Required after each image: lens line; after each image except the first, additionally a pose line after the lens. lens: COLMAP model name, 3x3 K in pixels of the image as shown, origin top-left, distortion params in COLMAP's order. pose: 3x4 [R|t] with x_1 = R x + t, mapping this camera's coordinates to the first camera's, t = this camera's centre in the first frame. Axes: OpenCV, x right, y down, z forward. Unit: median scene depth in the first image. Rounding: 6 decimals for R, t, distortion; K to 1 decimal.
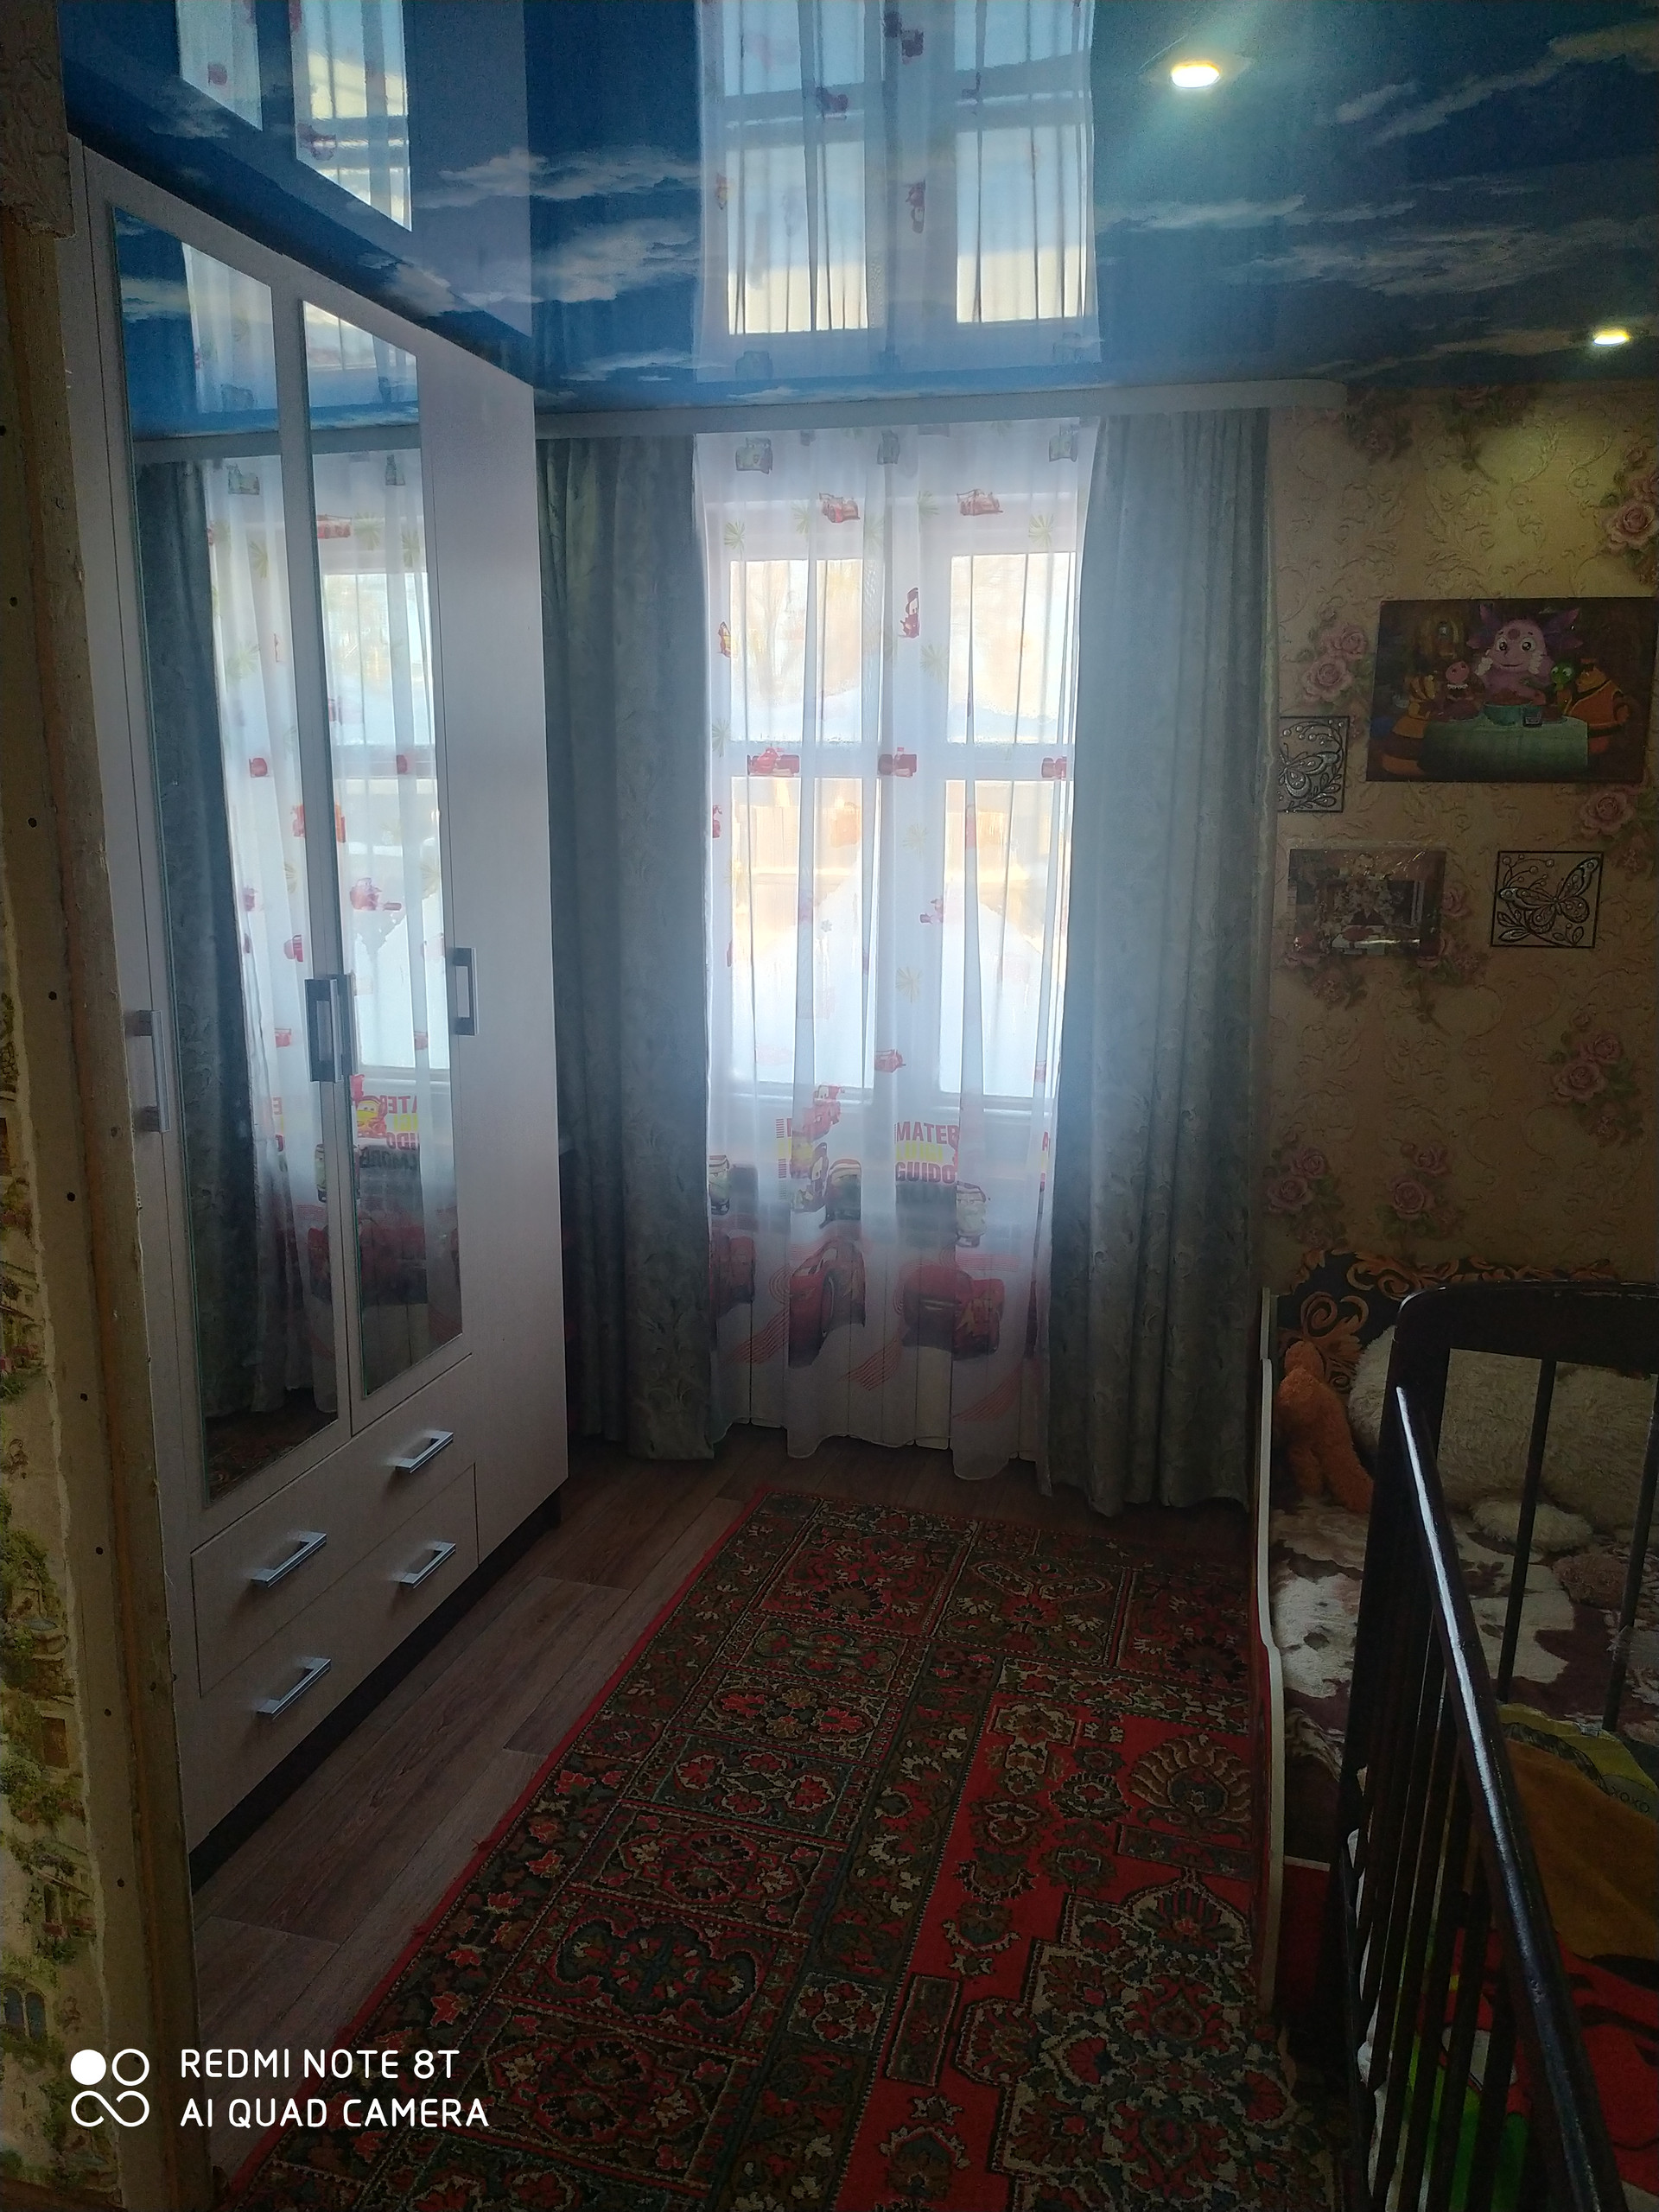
lens RADIAL K [[1637.9, 0, 821.4], [0, 1637.9, 1107.1], [0, 0, 1]] dist [0.076002, -0.093267]
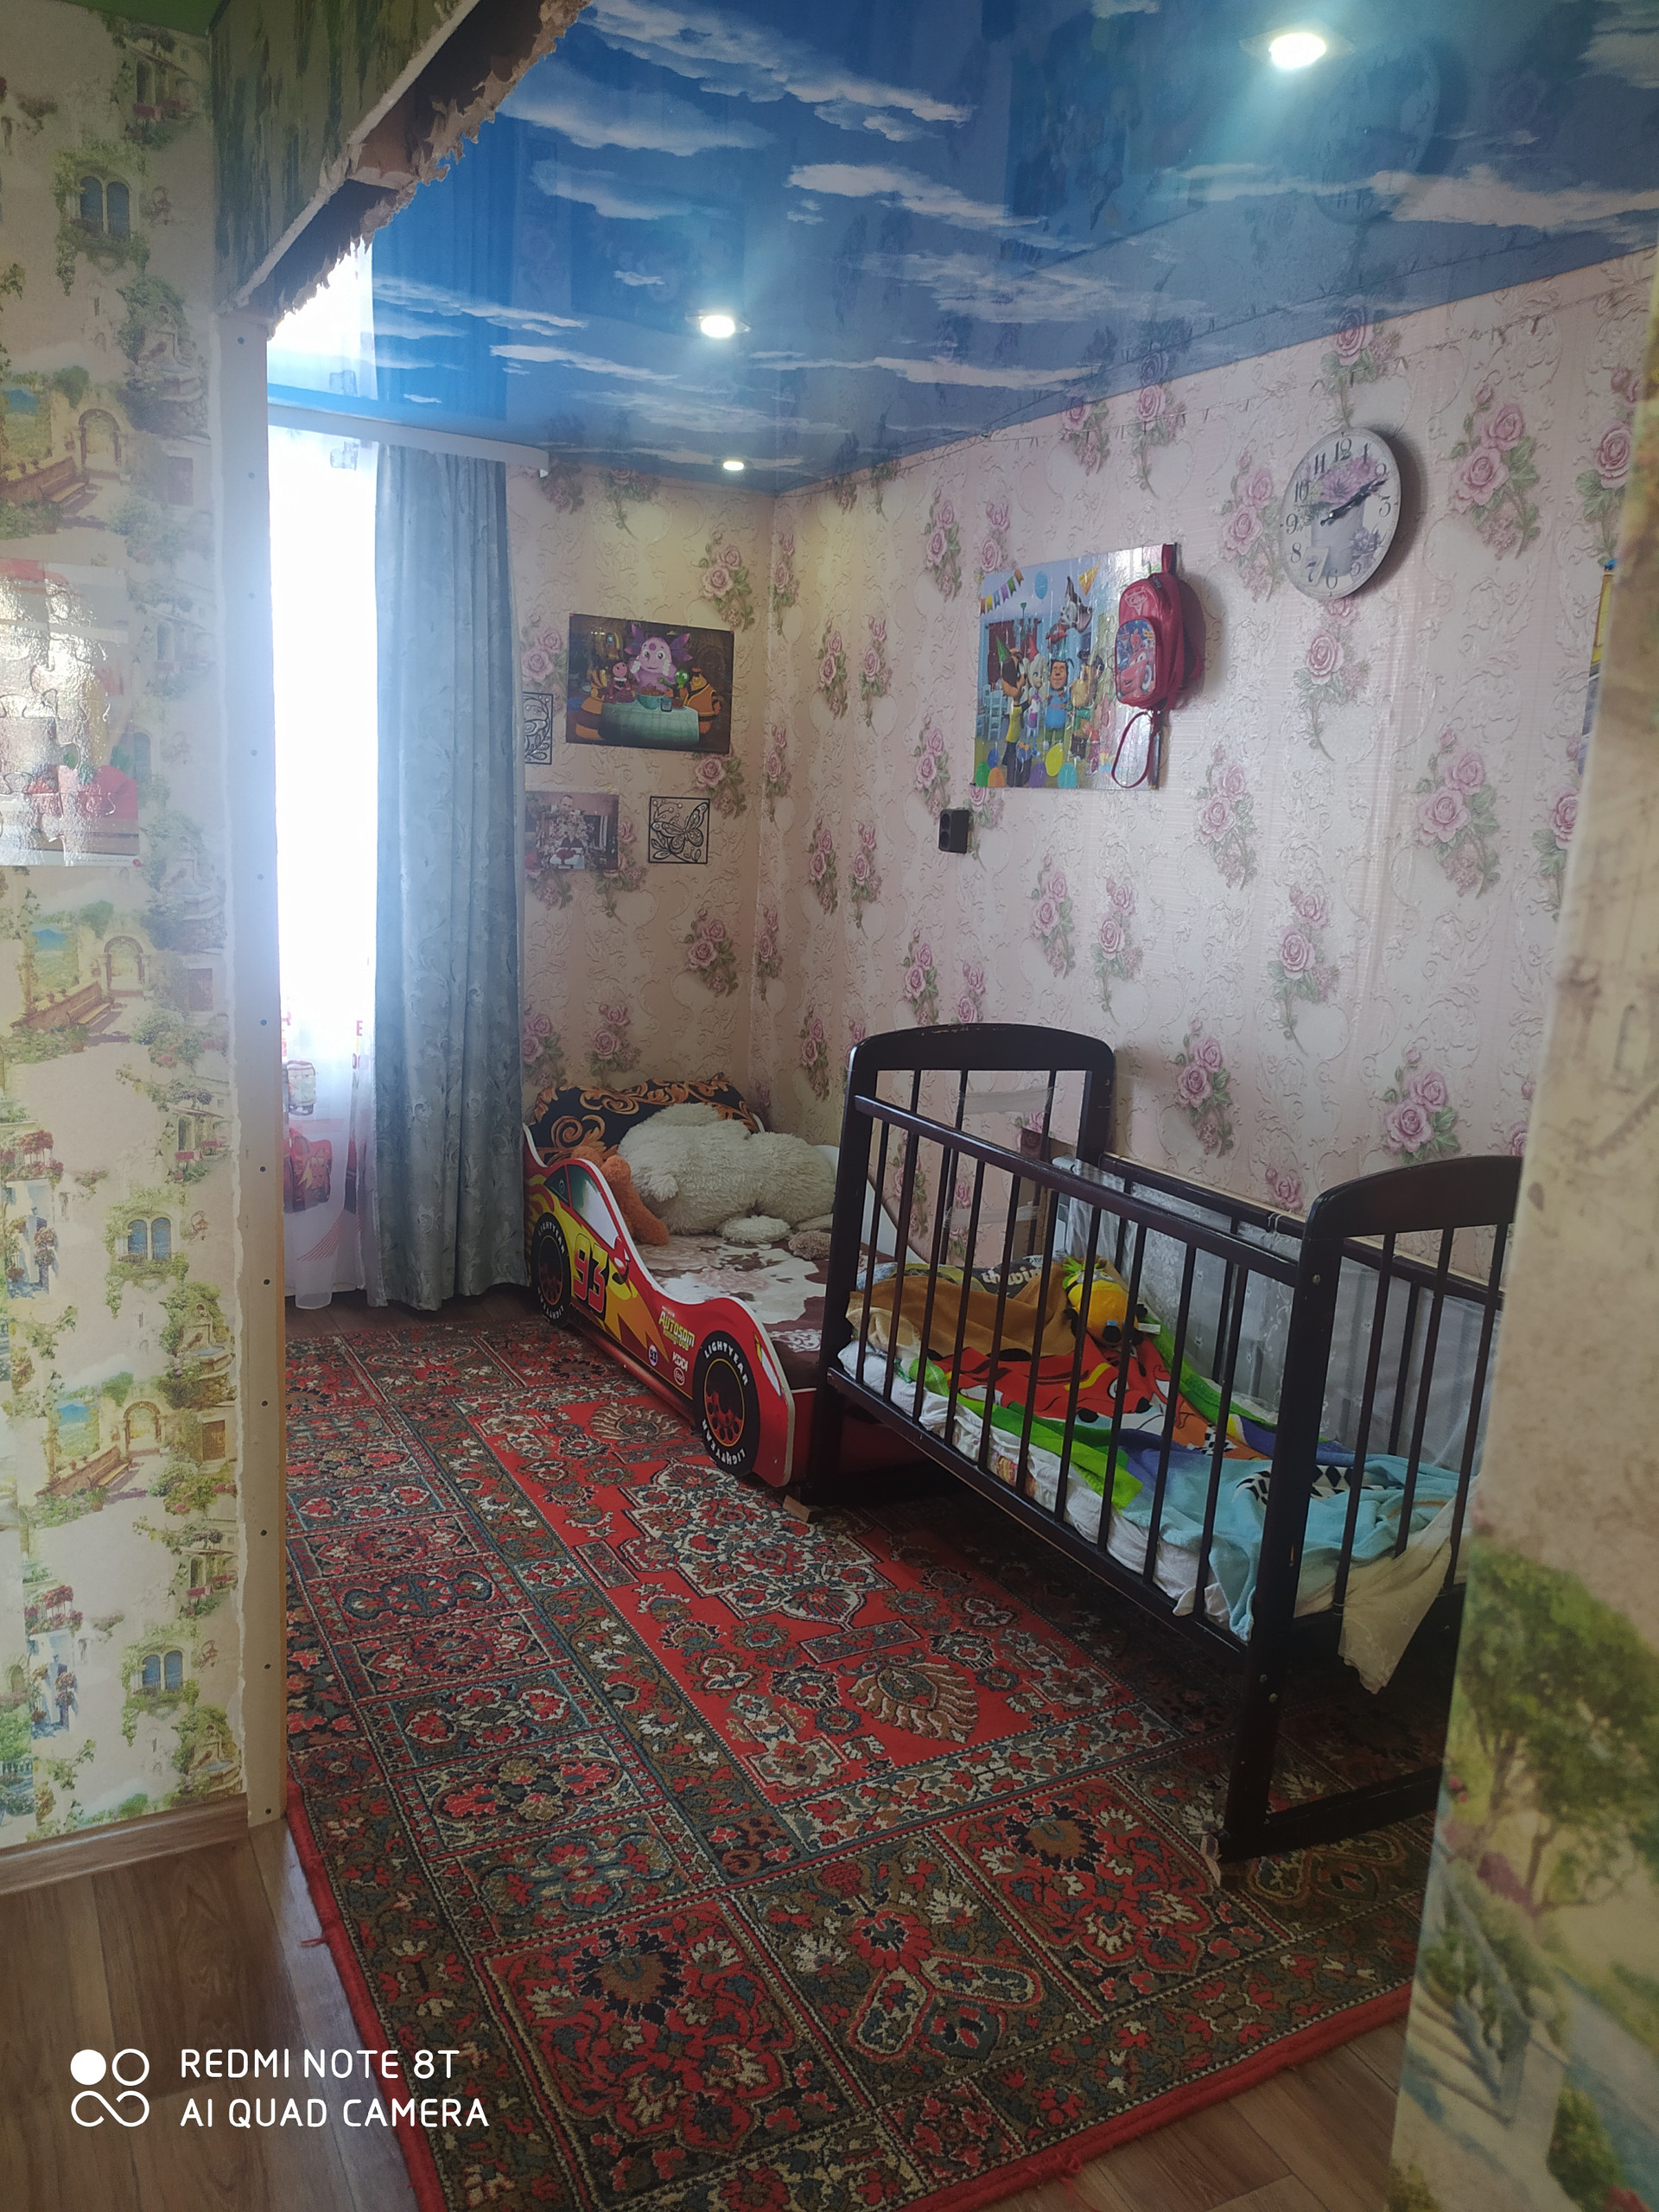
lens RADIAL K [[1670.9, 0, 829.5], [0, 1670.9, 1106.0], [0, 0, 1]] dist [0.062127, -0.046610]
pose [[0.720735, -0.103246, 0.685479, -0.514403], [0.081730, 0.994606, 0.063872, 0.034230], [-0.688376, 0.009990, 0.725285, -0.169854]]
